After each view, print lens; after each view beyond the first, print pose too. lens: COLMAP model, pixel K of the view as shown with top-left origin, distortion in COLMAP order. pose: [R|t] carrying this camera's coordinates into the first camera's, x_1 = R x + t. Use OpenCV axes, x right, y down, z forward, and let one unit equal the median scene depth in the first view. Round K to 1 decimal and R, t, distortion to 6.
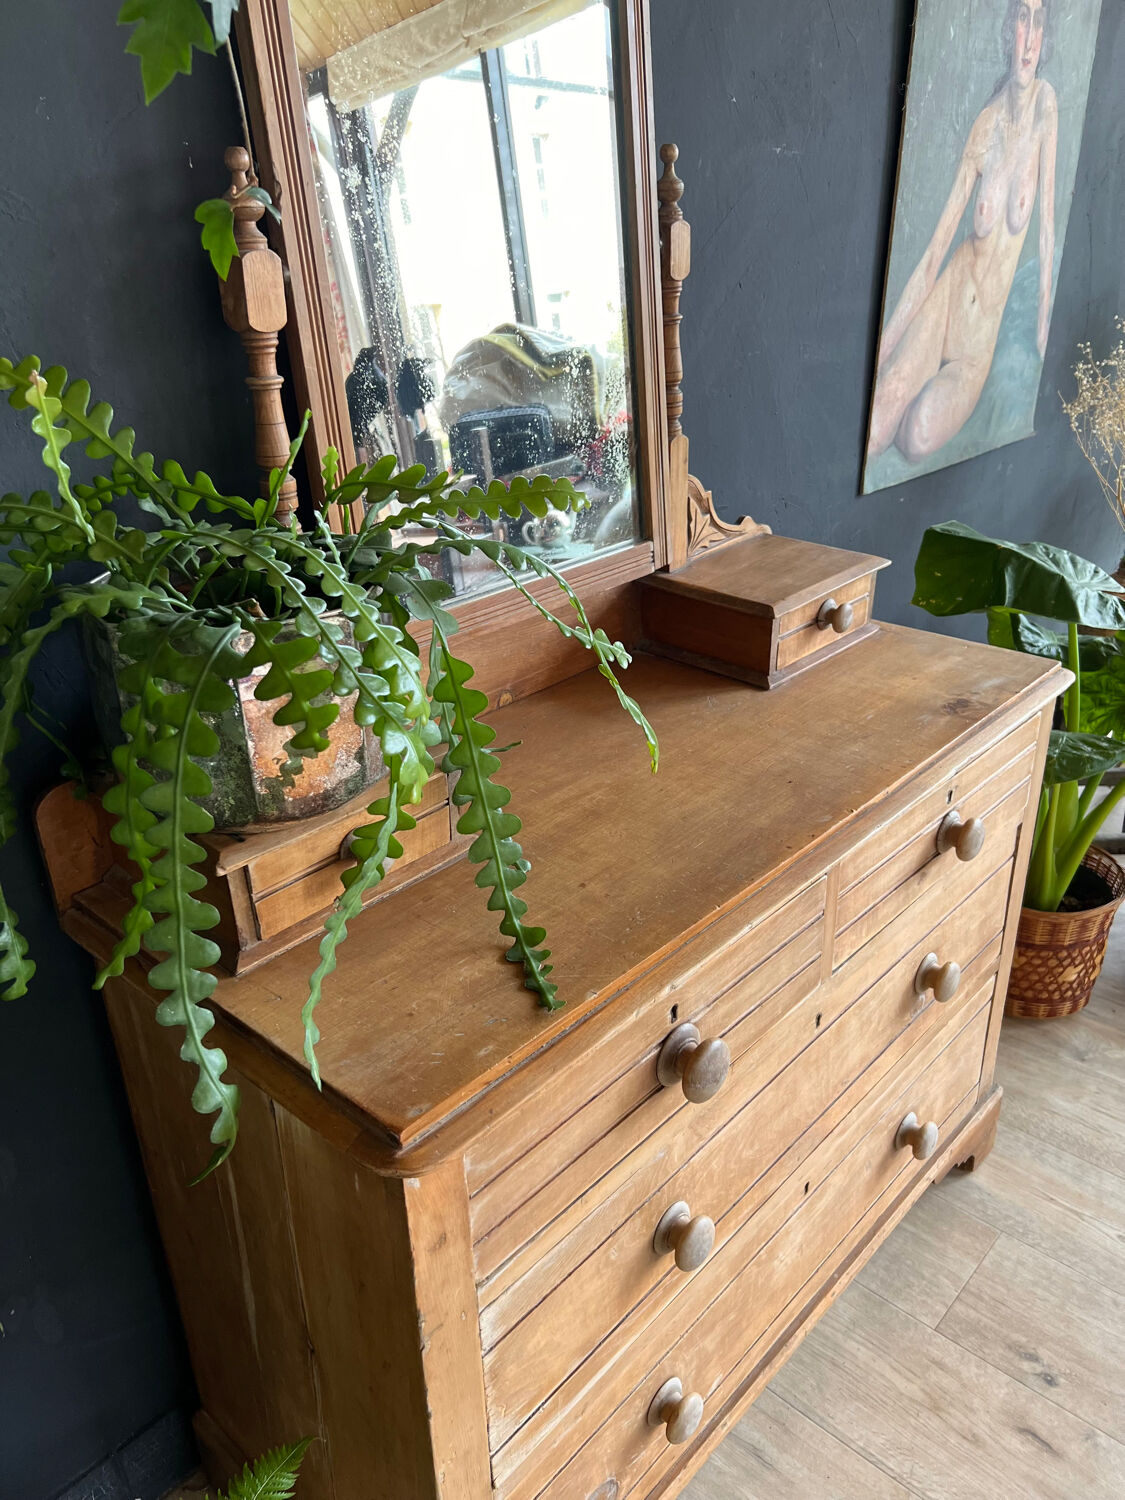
lens RADIAL K [[1136.6, 0, 555.4], [0, 1136.6, 749.4], [0, 0, 1]] dist [0.041605, -0.048249]
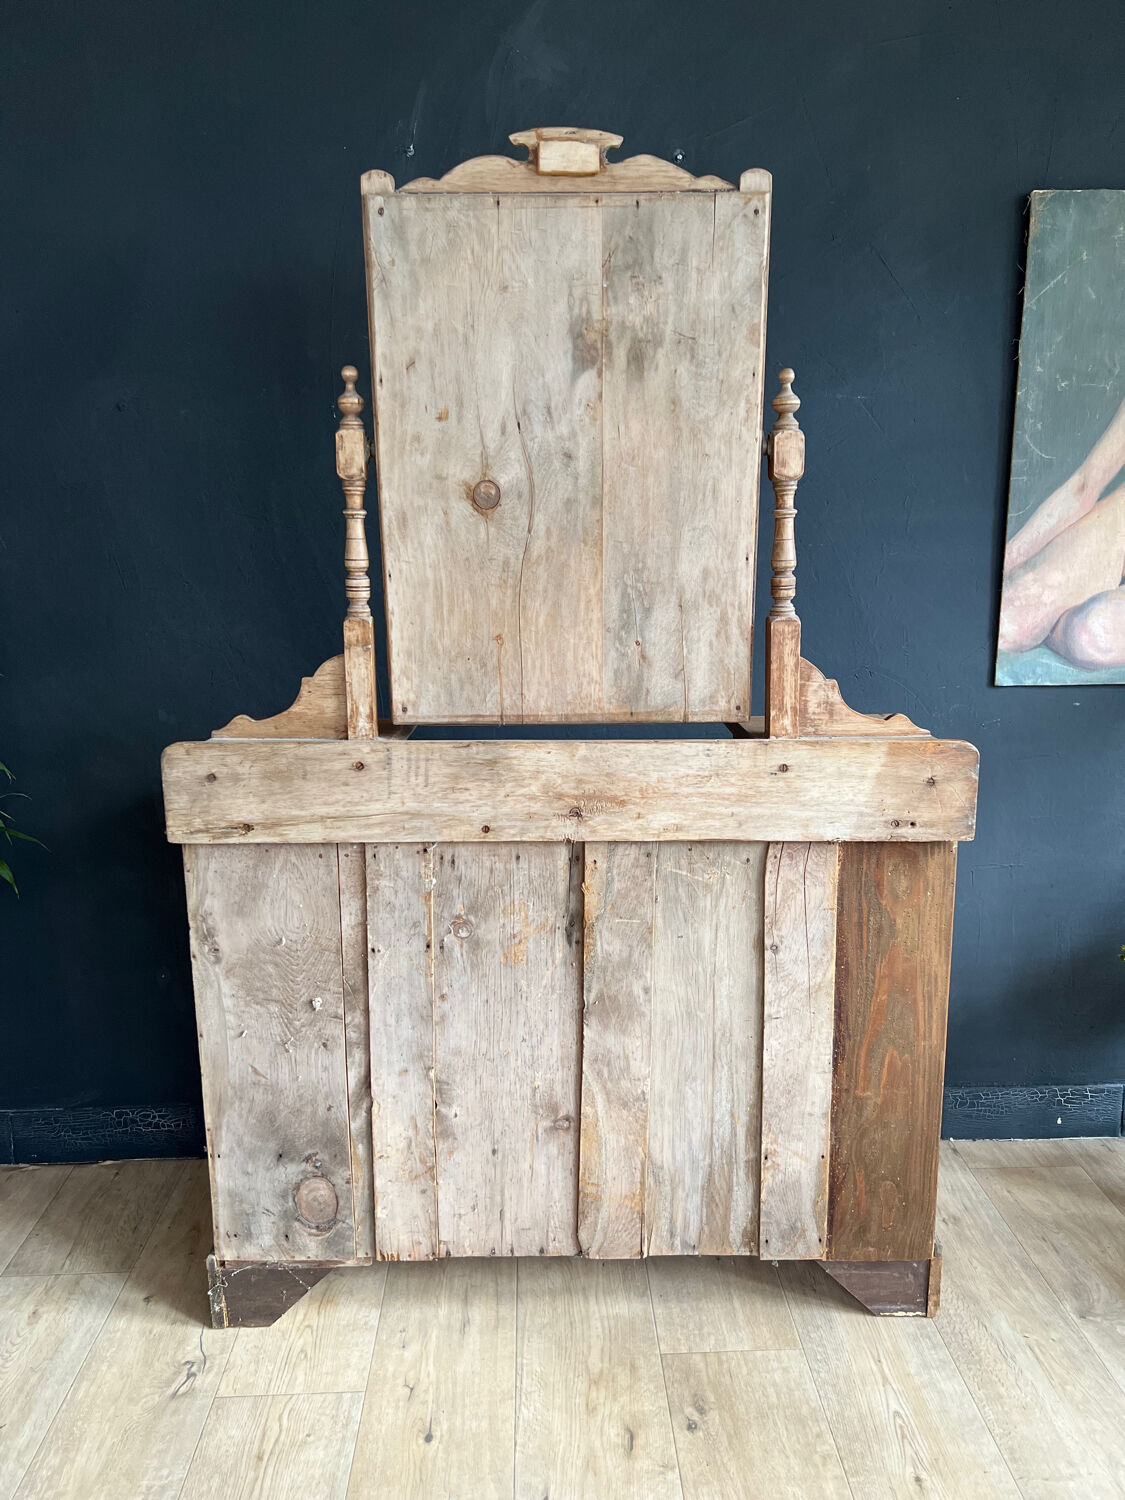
lens RADIAL K [[1126.3, 0, 562.5], [0, 1126.3, 750.0], [0, 0, 1]] dist [0.066825, -0.072882]
pose [[0.702729, 0.166479, -0.691705, 1.036194], [-0.308744, 0.947279, -0.085674, 0.077572], [0.640975, 0.273766, 0.717080, -0.030307]]
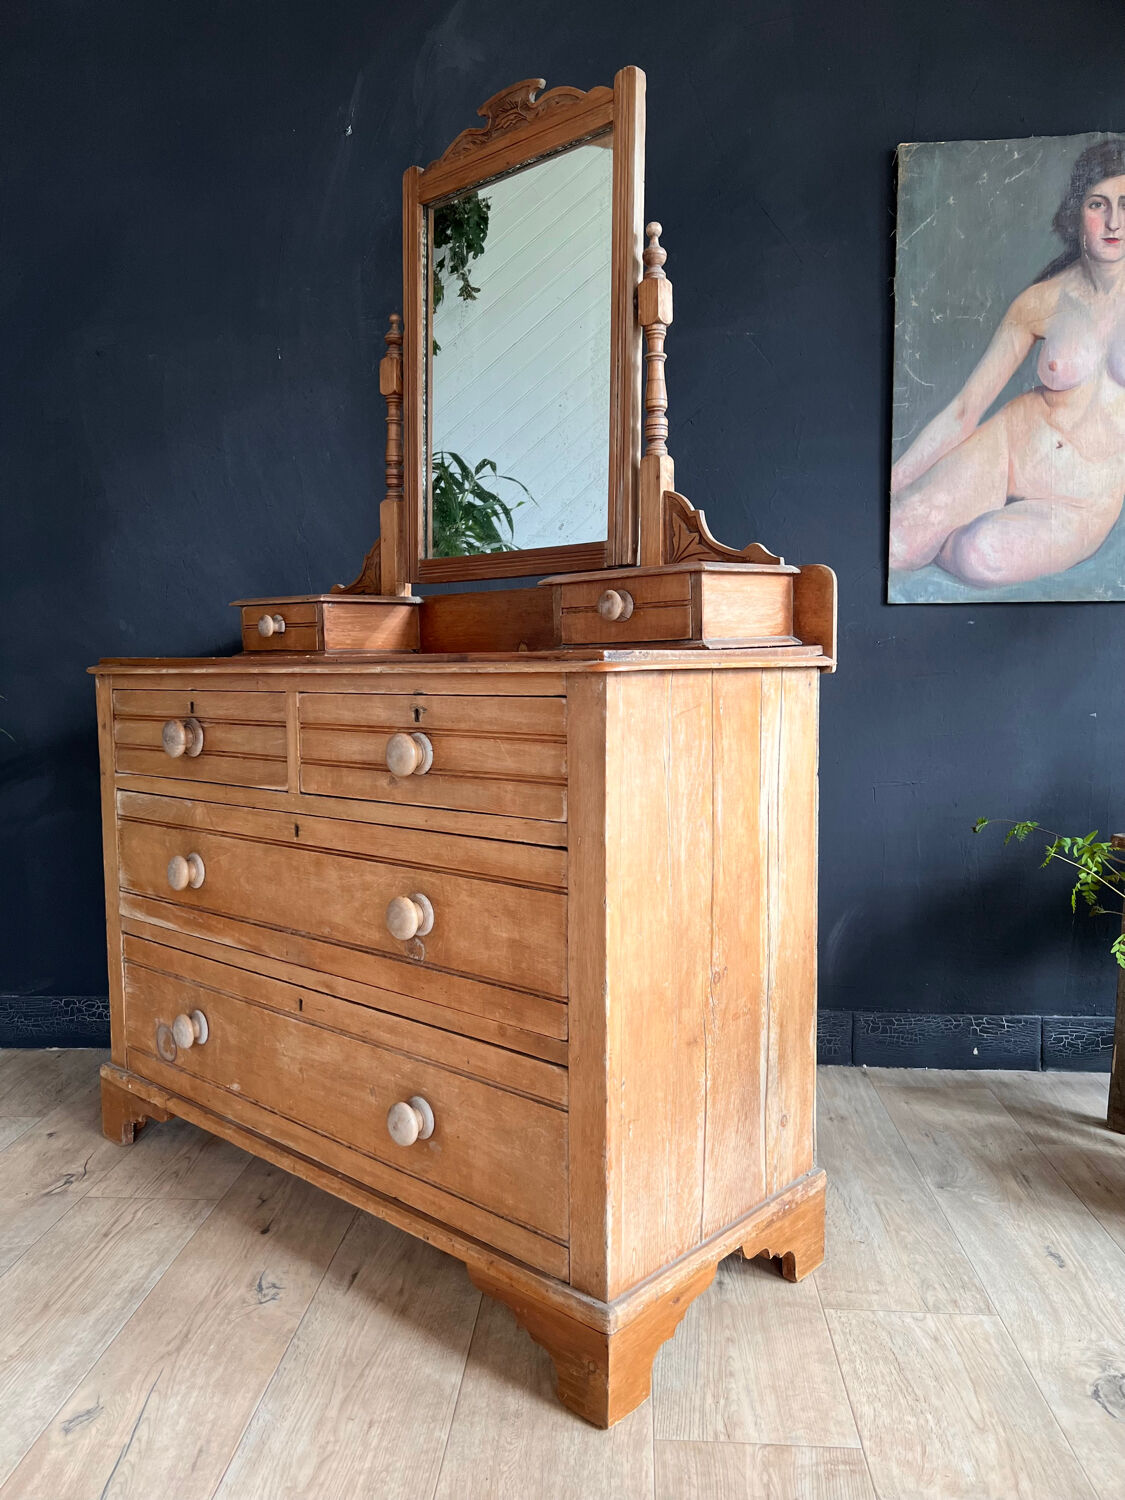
lens RADIAL K [[1127.2, 0, 562.5], [0, 1127.2, 750.0], [0, 0, 1]] dist [0.063959, -0.104888]
pose [[0.022955, 0.109399, -0.993733, 1.306718], [-0.421912, 0.902201, 0.089576, -0.075643], [0.906346, 0.417212, 0.066867, 1.000336]]
